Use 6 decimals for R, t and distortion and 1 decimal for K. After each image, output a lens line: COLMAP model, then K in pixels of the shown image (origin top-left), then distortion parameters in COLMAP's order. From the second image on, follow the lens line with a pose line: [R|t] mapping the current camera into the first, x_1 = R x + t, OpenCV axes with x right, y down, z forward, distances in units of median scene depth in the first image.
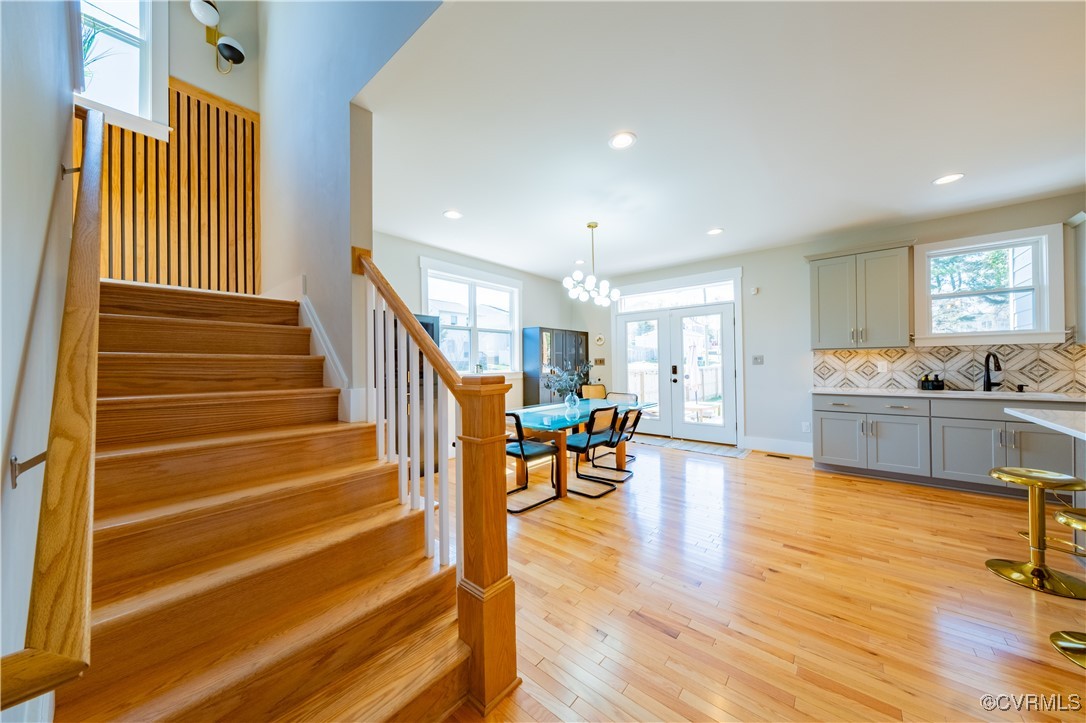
lens RADIAL K [[364.3, 0, 545.7], [0, 364.3, 362.5], [0, 0, 1]] dist [0.006105, -0.001526]
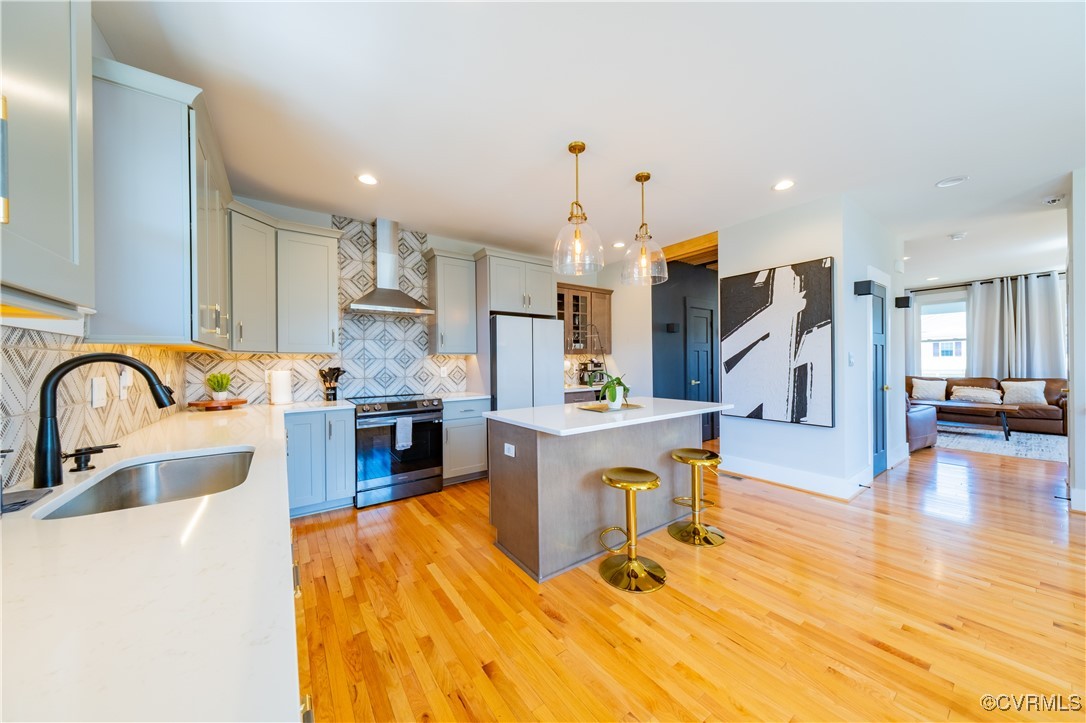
lens RADIAL K [[364.3, 0, 545.1], [0, 364.3, 364.4], [0, 0, 1]] dist [0.006105, -0.001526]
pose [[-0.968718, 0.025056, 0.246896, 0.748474], [0.024881, 0.999683, -0.003829, -0.006118], [-0.246913, 0.002433, -0.969035, 1.182208]]
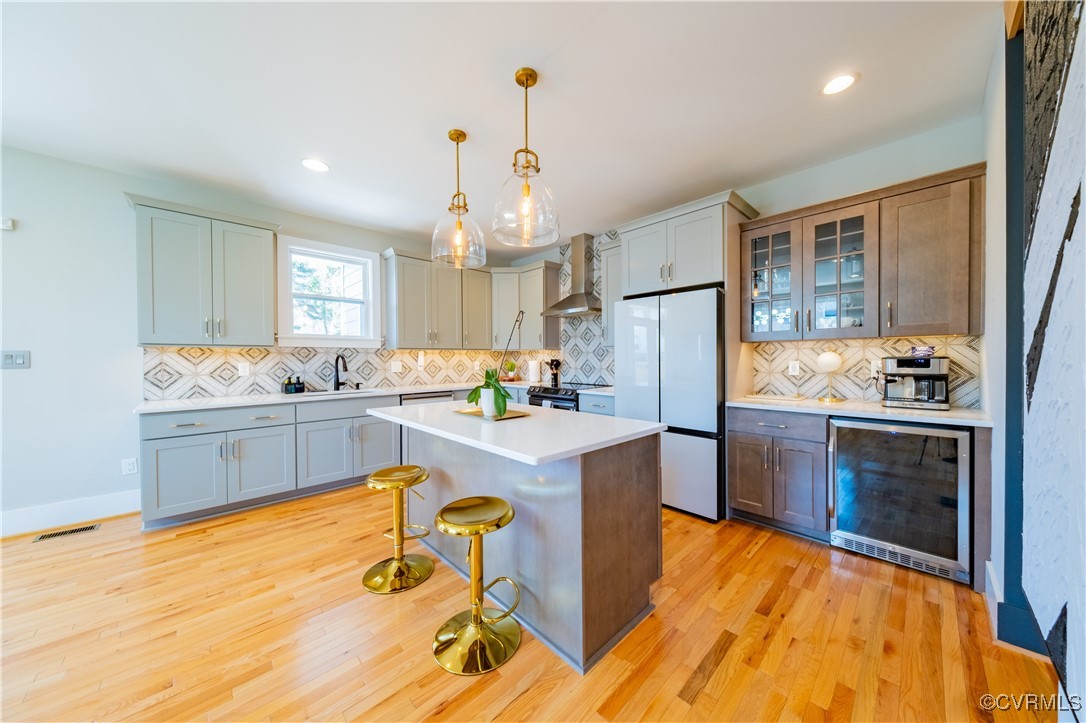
lens RADIAL K [[364.3, 0, 544.1], [0, 364.3, 362.5], [0, 0, 1]] dist [0.006105, -0.001526]
pose [[0.114209, 0.001339, 0.993456, 0.208195], [0.000283, 0.999999, -0.001380, -0.002462], [-0.993457, 0.000438, 0.114208, 0.270736]]
